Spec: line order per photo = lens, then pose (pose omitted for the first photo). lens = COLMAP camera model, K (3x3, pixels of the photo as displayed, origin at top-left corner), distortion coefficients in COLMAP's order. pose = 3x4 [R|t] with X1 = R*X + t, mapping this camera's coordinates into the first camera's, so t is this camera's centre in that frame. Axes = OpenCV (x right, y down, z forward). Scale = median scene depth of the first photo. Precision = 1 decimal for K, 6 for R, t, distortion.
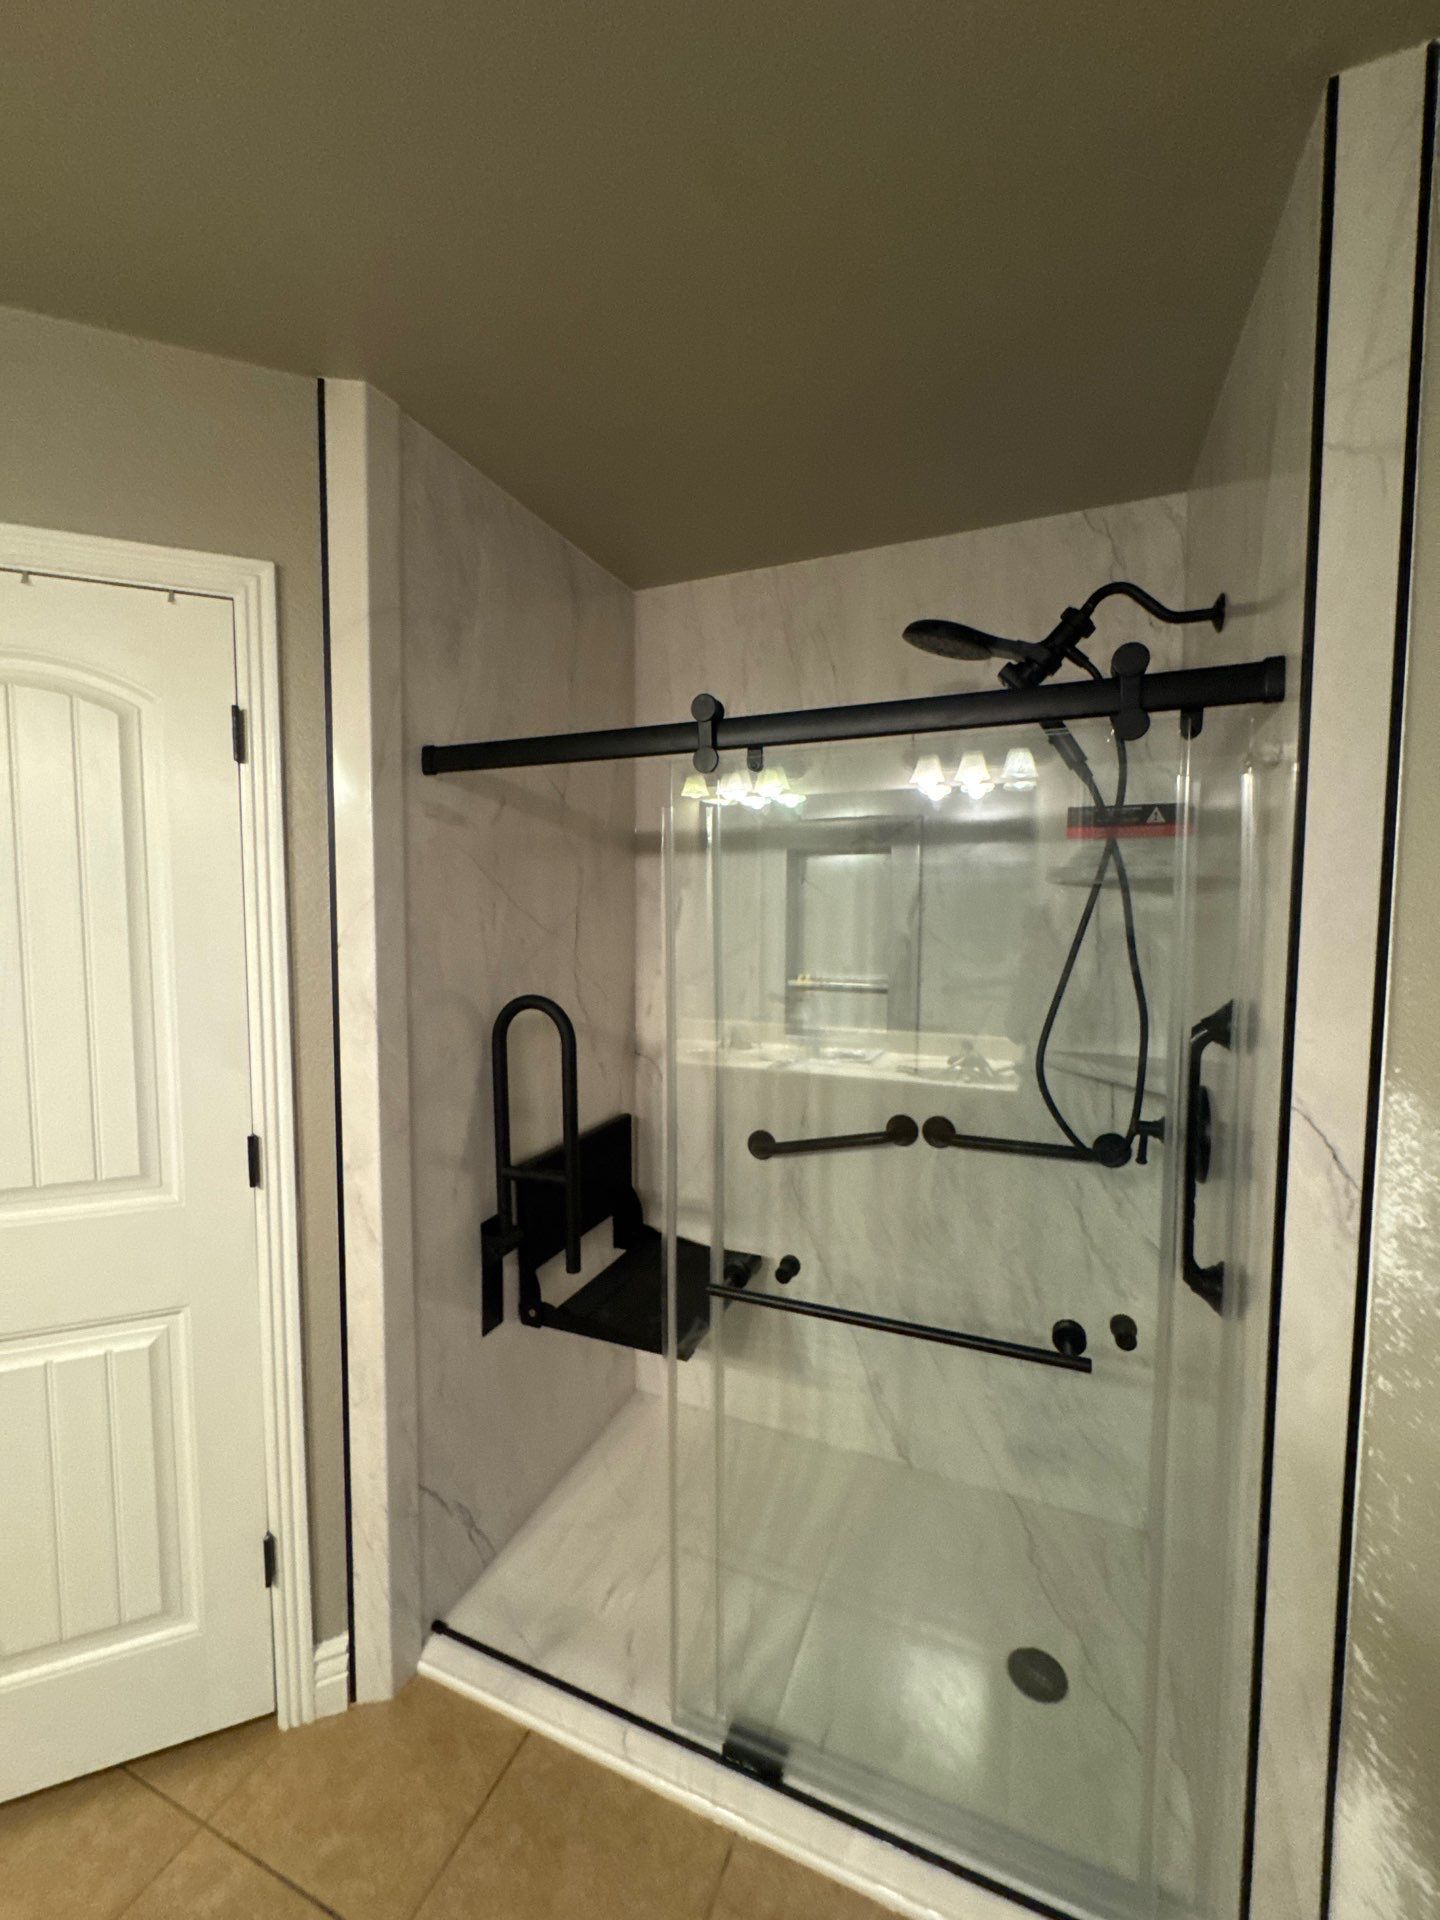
lens RADIAL K [[768.8, 0, 723.1], [0, 768.8, 960.7], [0, 0, 1]] dist [-0.002572, -0.000296]
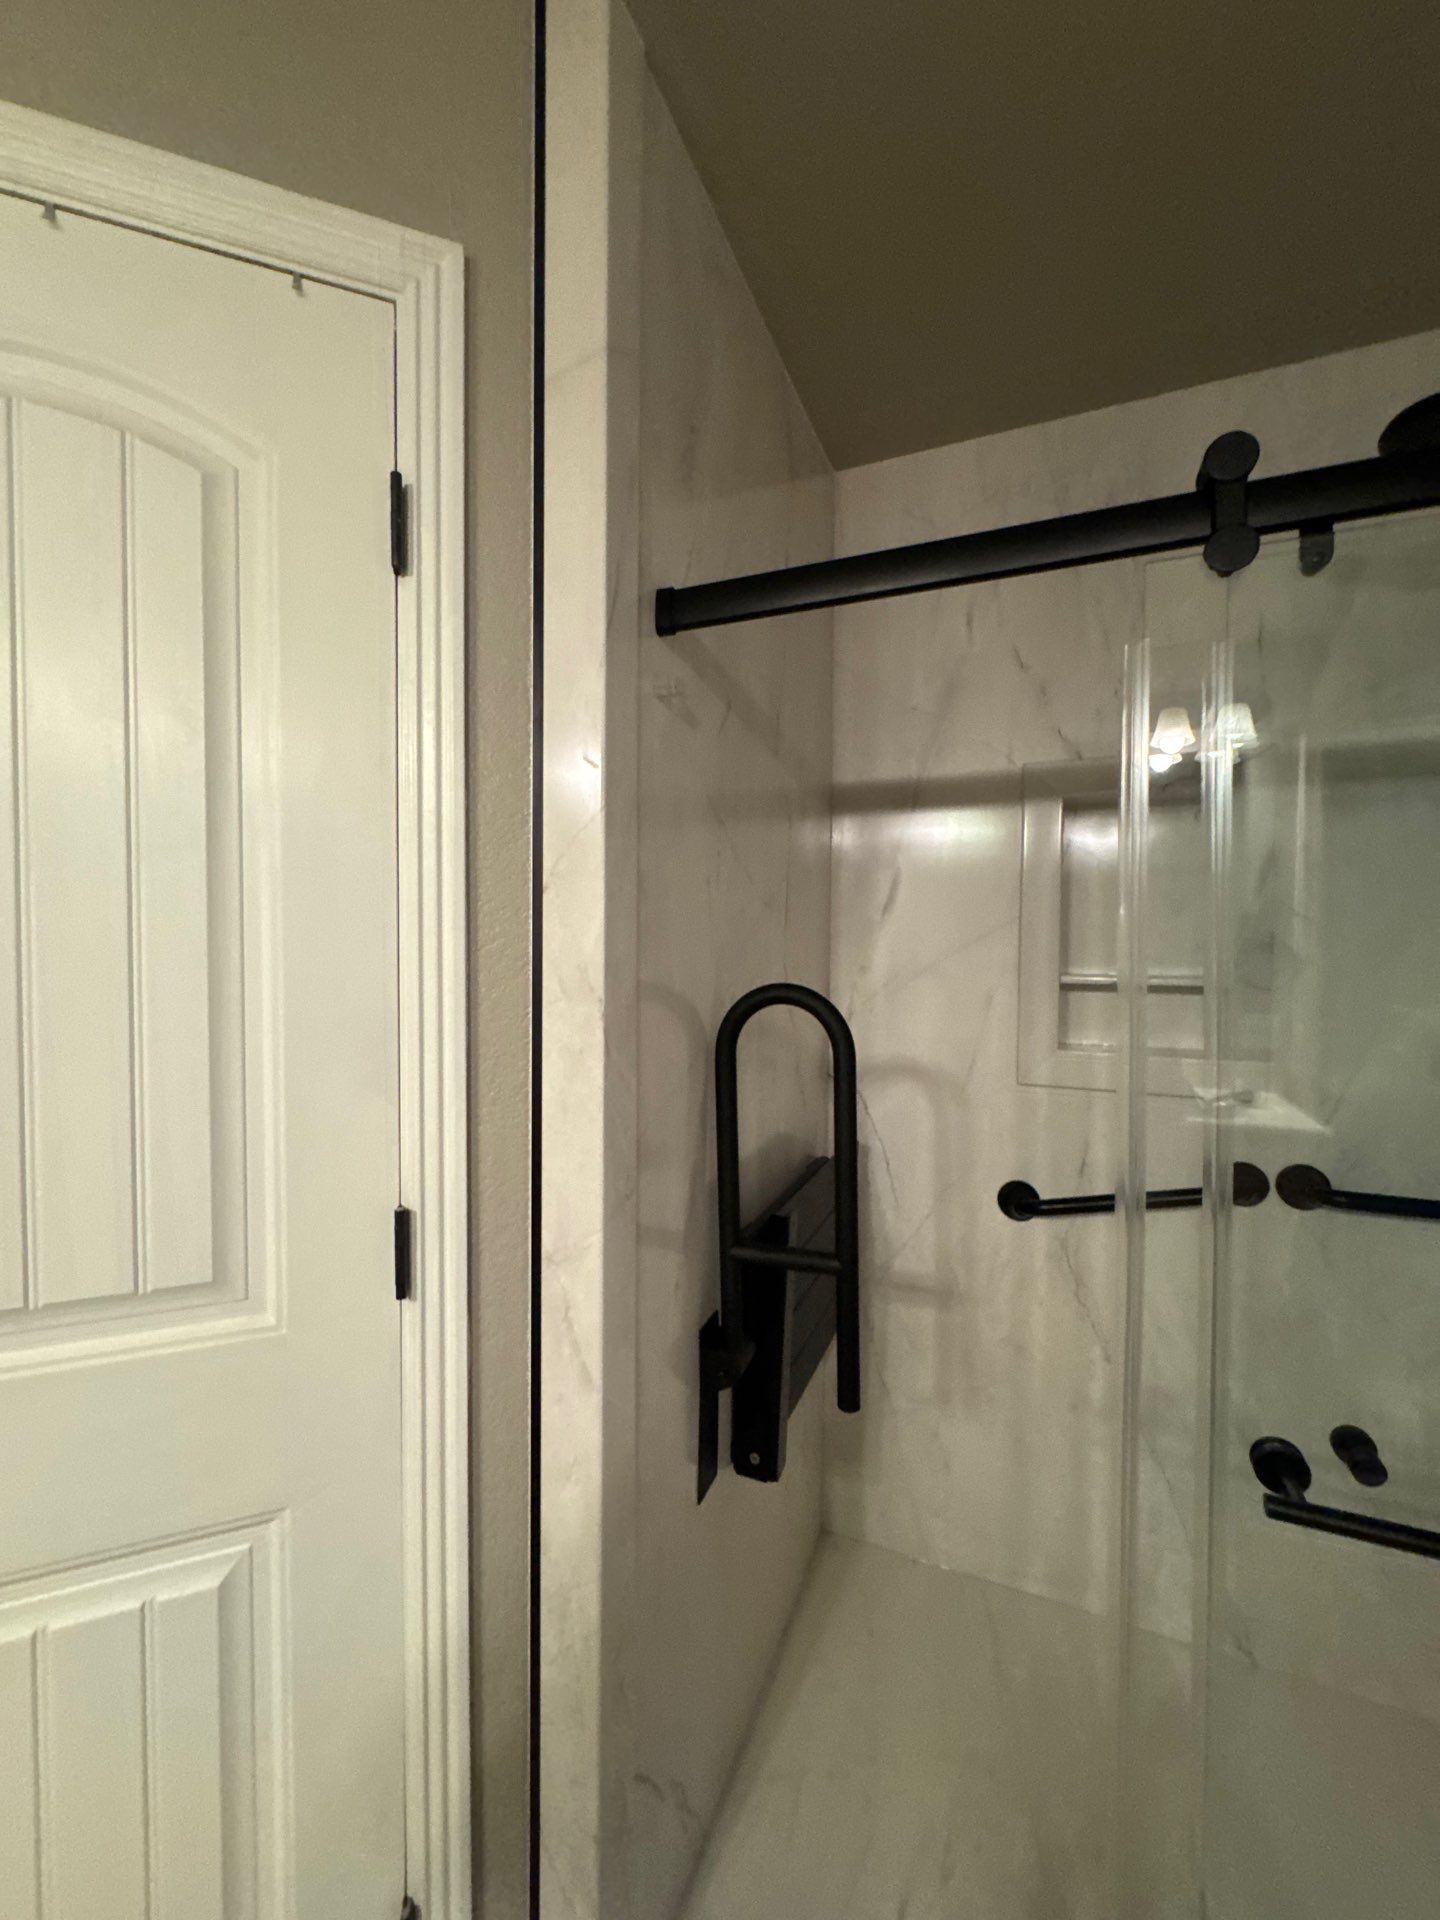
lens RADIAL K [[764.1, 0, 720.0], [0, 764.1, 960.0], [0, 0, 1]] dist [-0.001059, -0.000134]
pose [[0.999985, 0.002127, -0.005089, -0.326986], [-0.002318, 0.999283, -0.037802, 0.052924], [0.005005, 0.037814, 0.999272, 0.366269]]
